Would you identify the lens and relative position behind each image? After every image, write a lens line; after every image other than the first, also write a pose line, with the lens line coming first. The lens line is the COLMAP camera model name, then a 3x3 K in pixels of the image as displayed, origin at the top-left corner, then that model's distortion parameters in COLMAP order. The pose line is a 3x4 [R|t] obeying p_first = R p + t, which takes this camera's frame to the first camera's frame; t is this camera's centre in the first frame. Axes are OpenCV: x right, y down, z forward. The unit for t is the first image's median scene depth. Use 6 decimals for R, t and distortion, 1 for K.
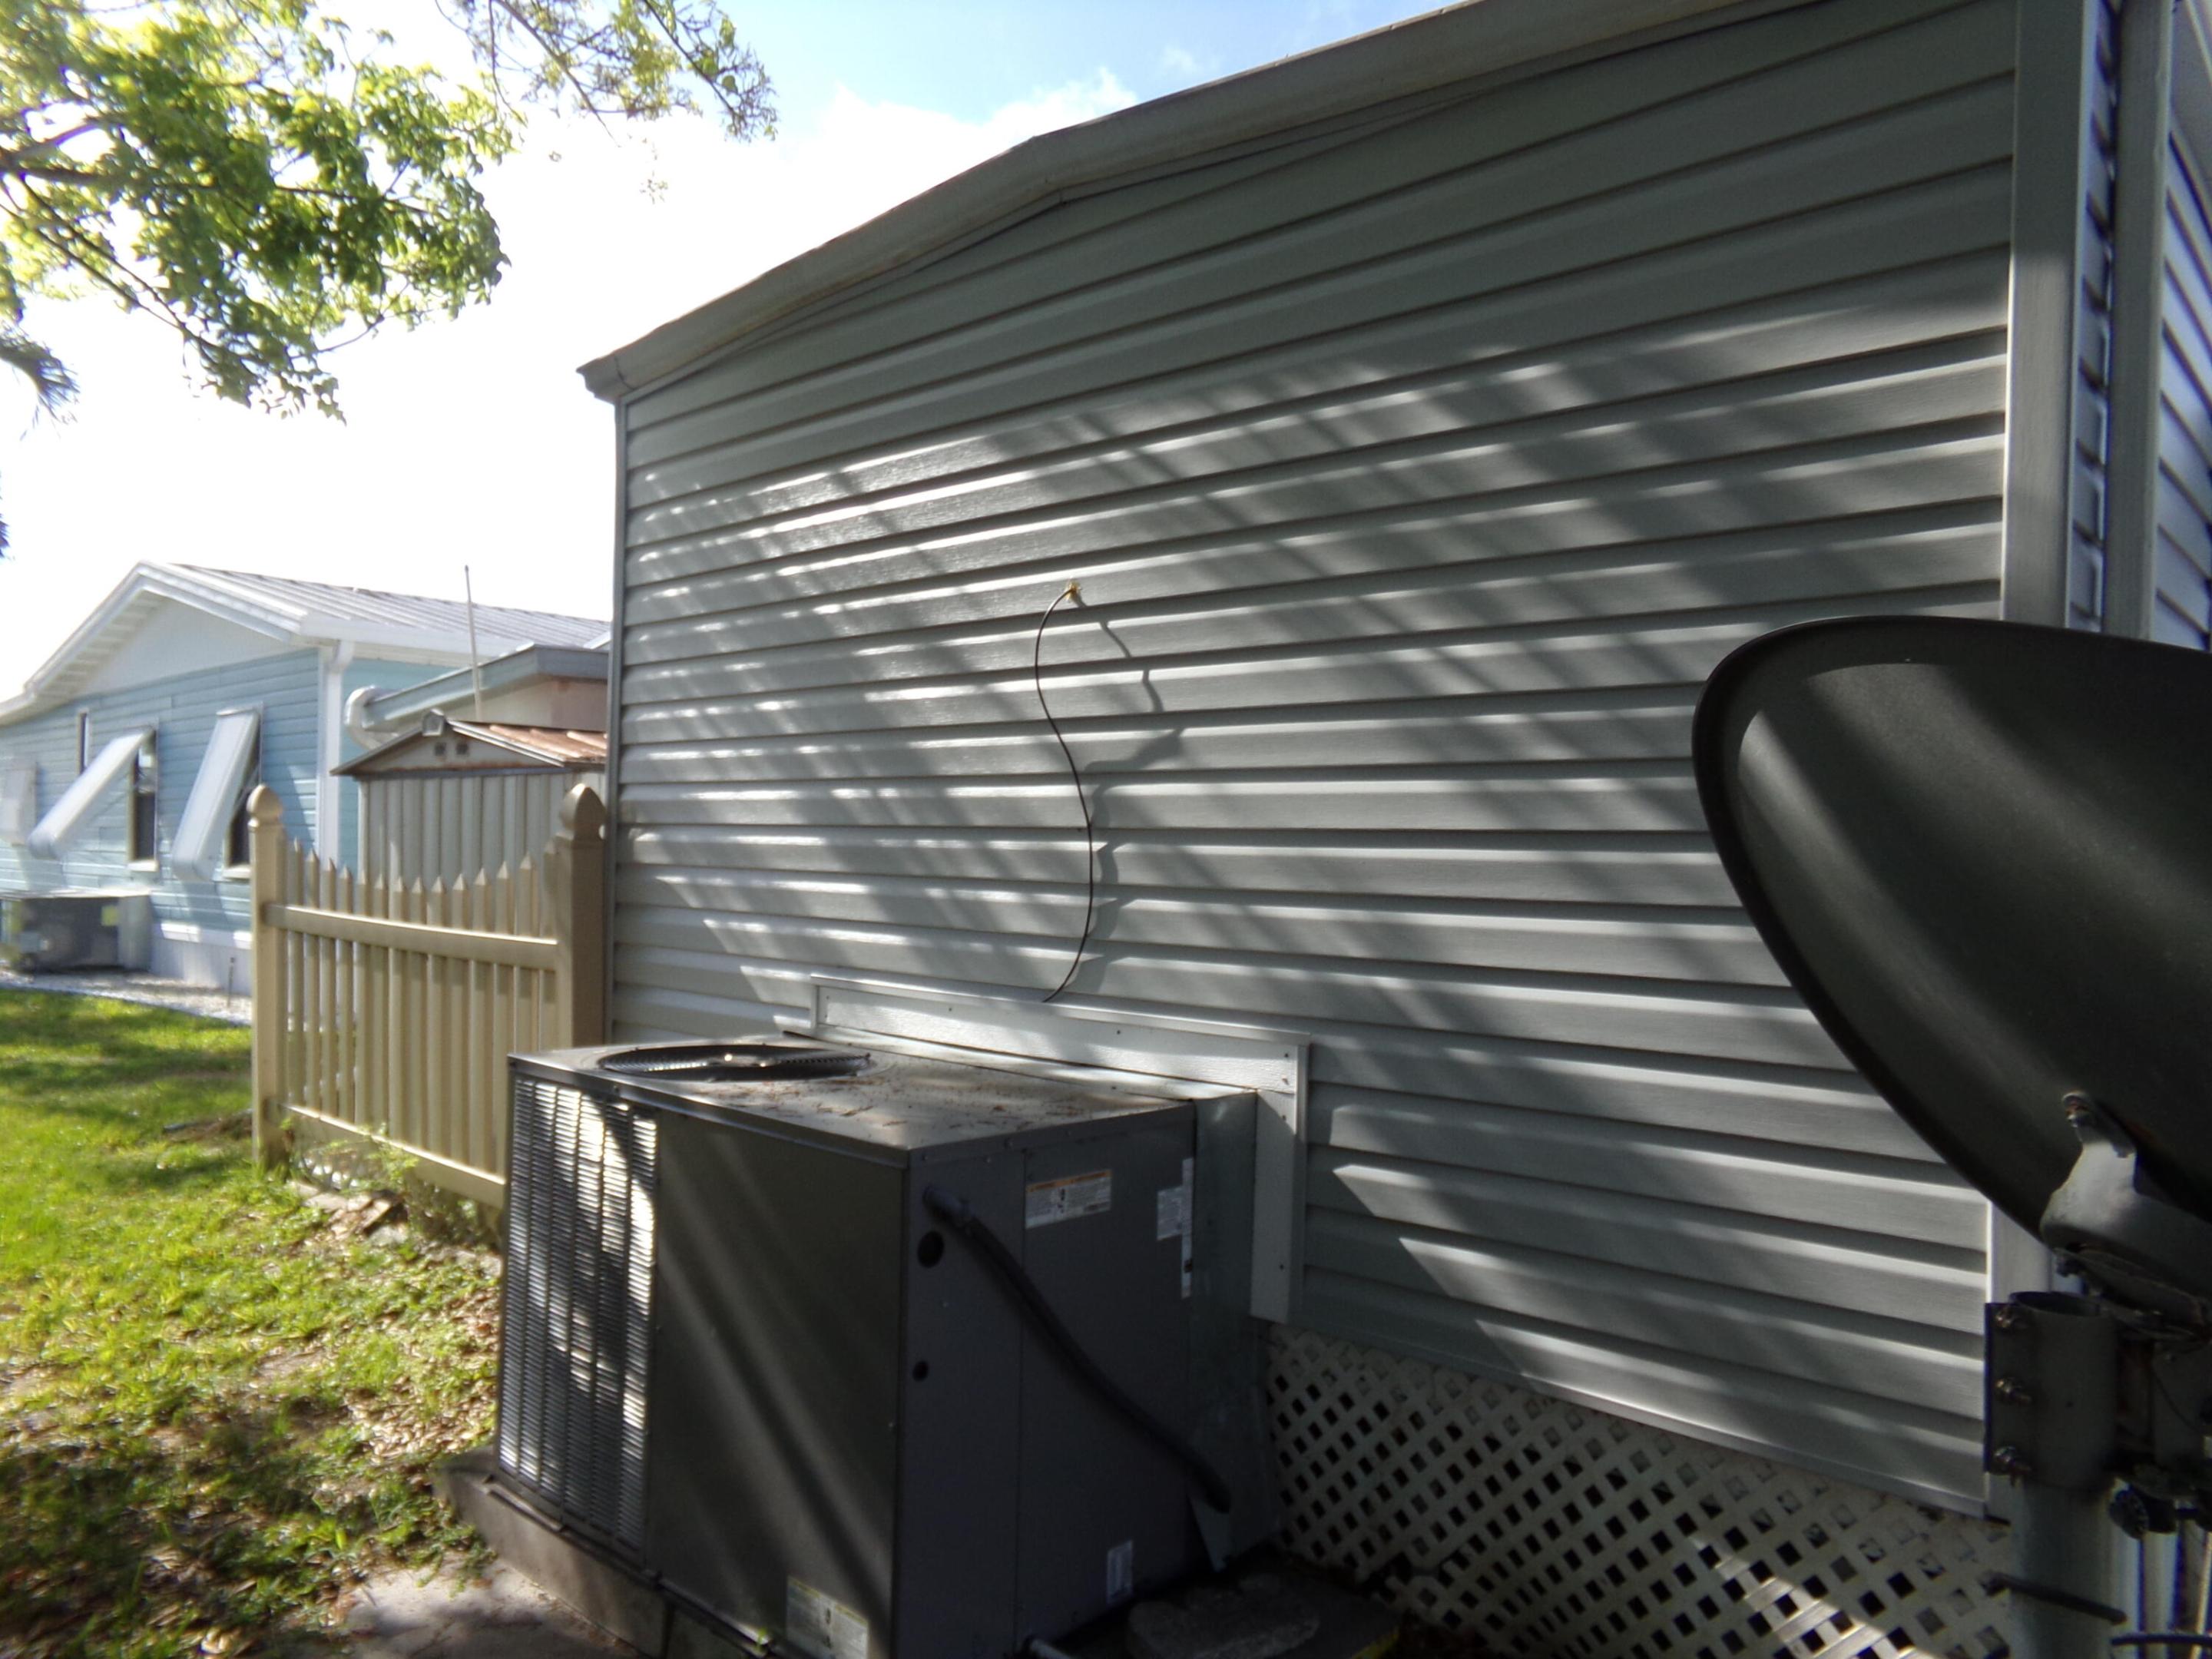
lens RADIAL K [[1516.2, 0, 1106.0], [0, 1516.2, 829.5], [0, 0, 1]] dist [0.042755, 0.002624]
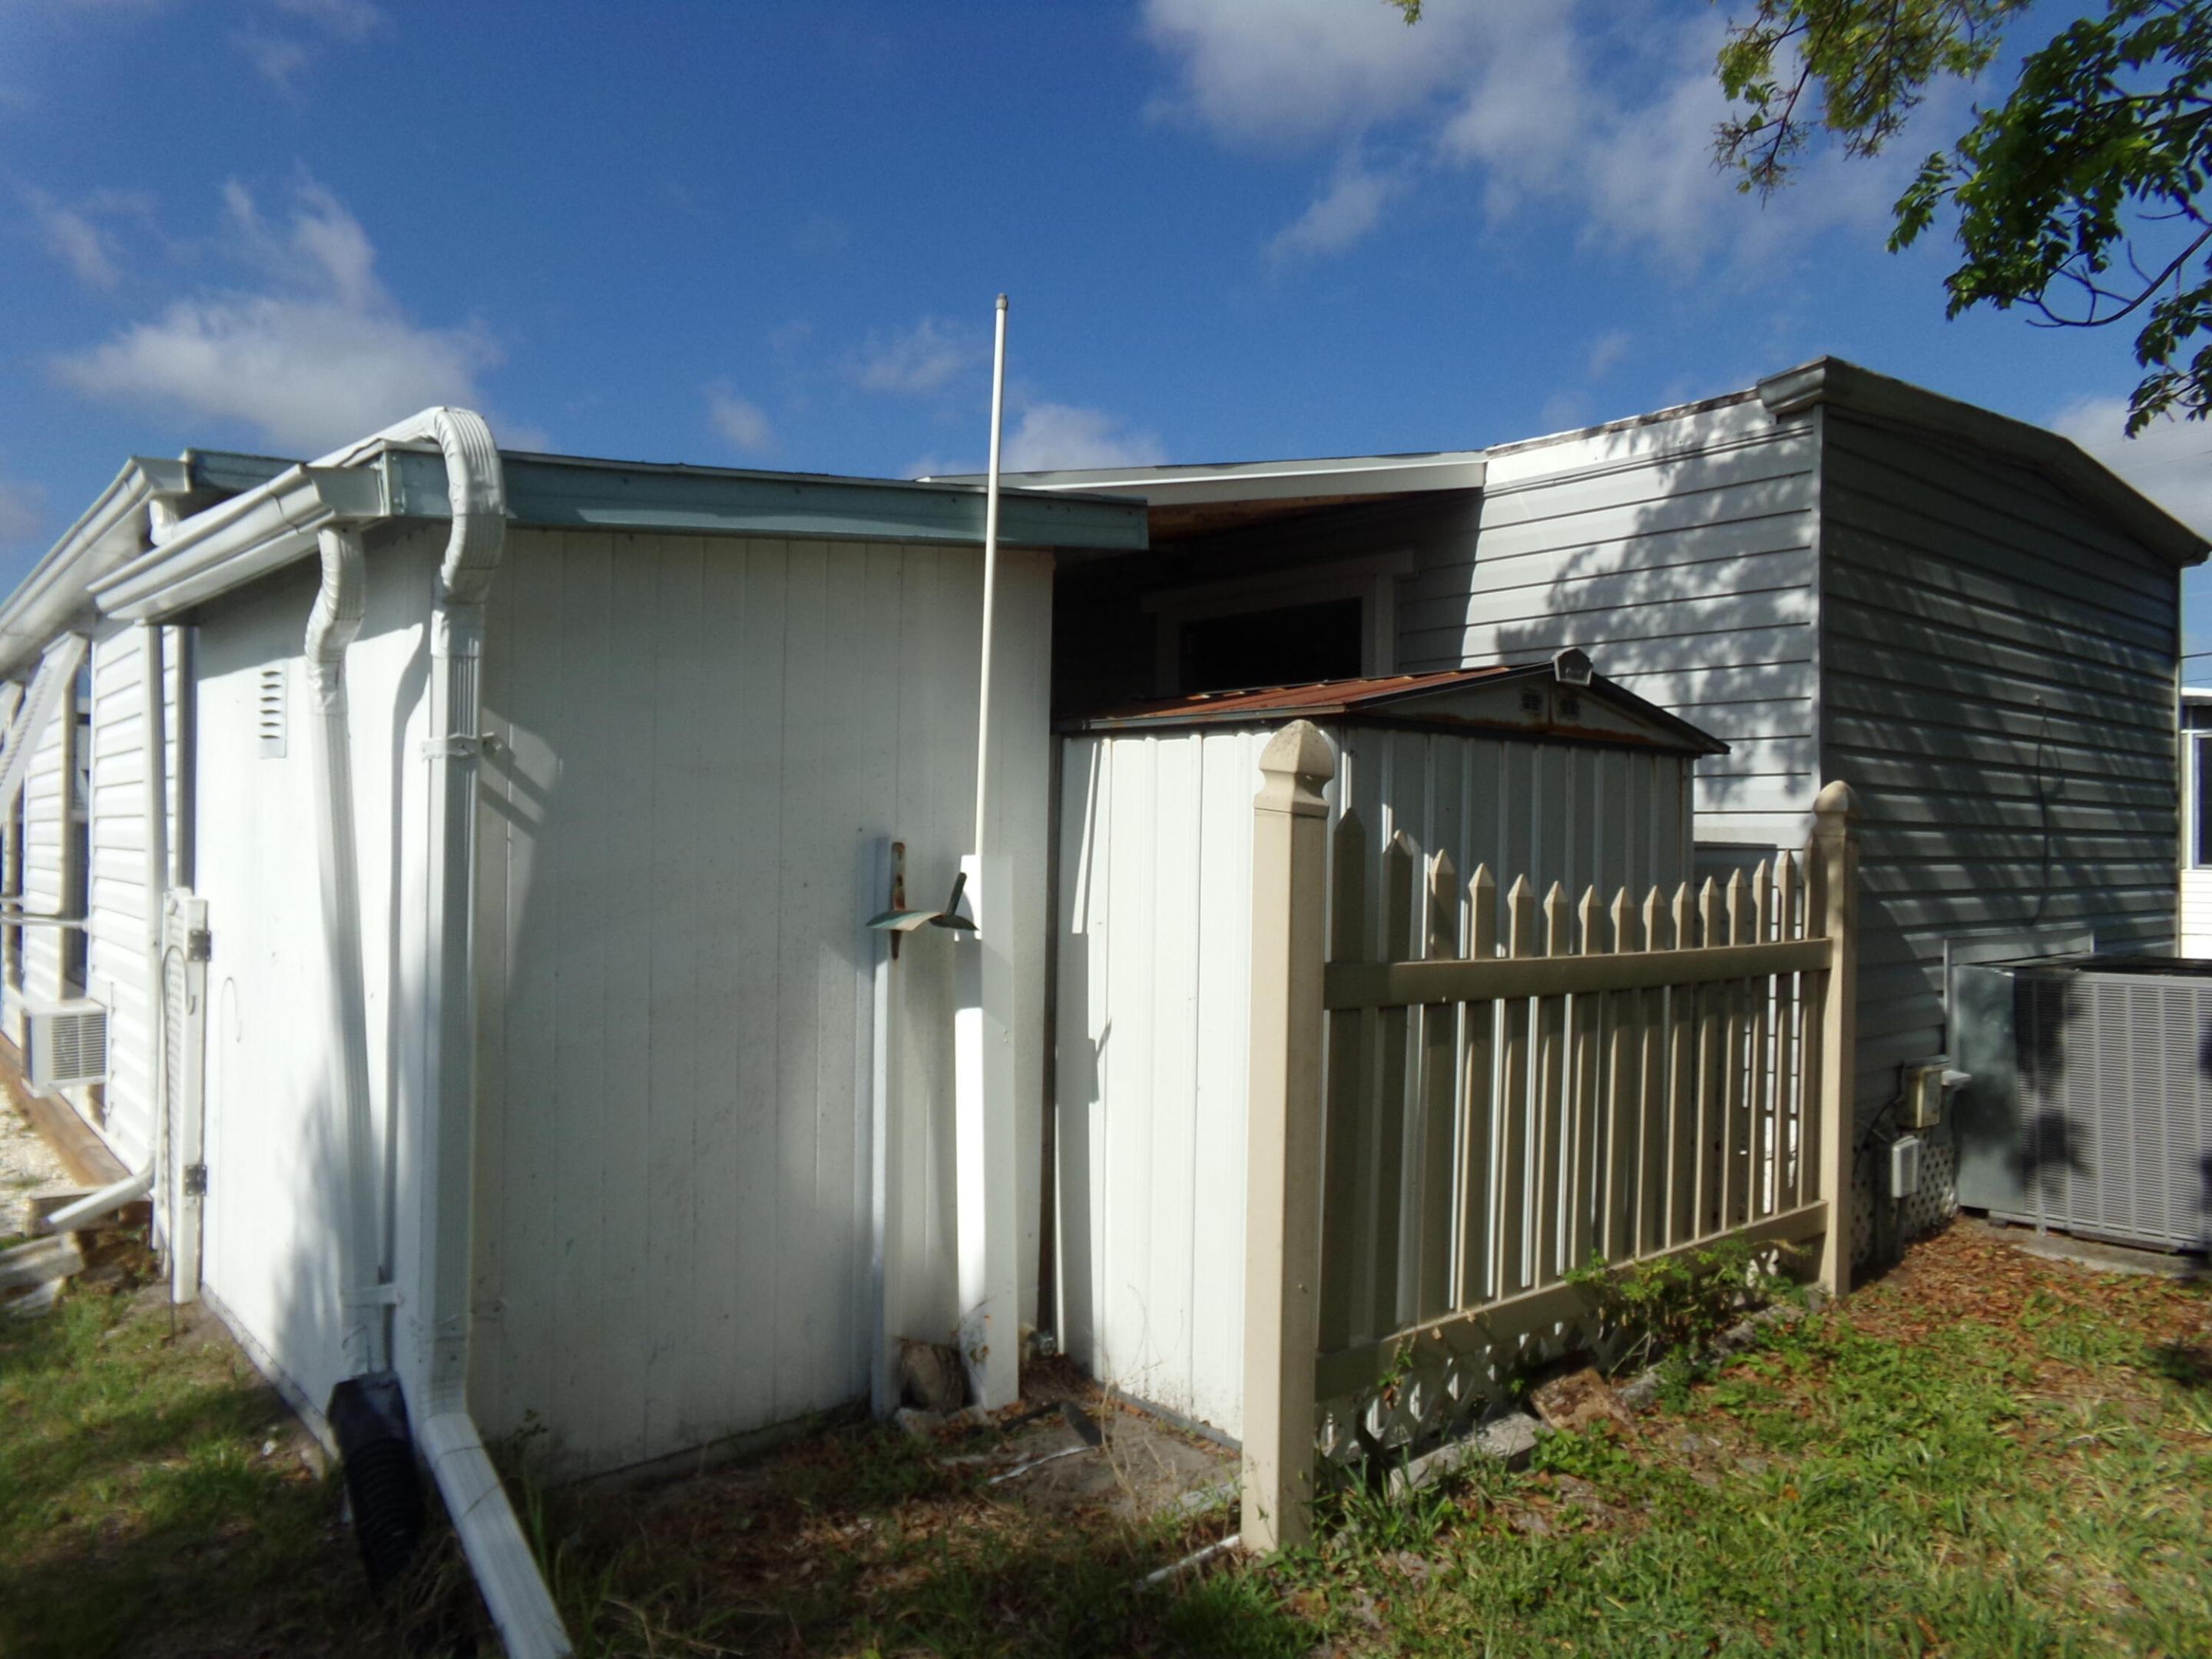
lens RADIAL K [[1512.7, 0, 1106.0], [0, 1512.7, 829.5], [0, 0, 1]] dist [-0.081402, 0.129458]
pose [[0.116715, -0.013992, 0.993067, -1.793059], [-0.024150, 0.999565, 0.016922, -0.002084], [-0.992872, -0.025958, 0.116326, 1.764894]]
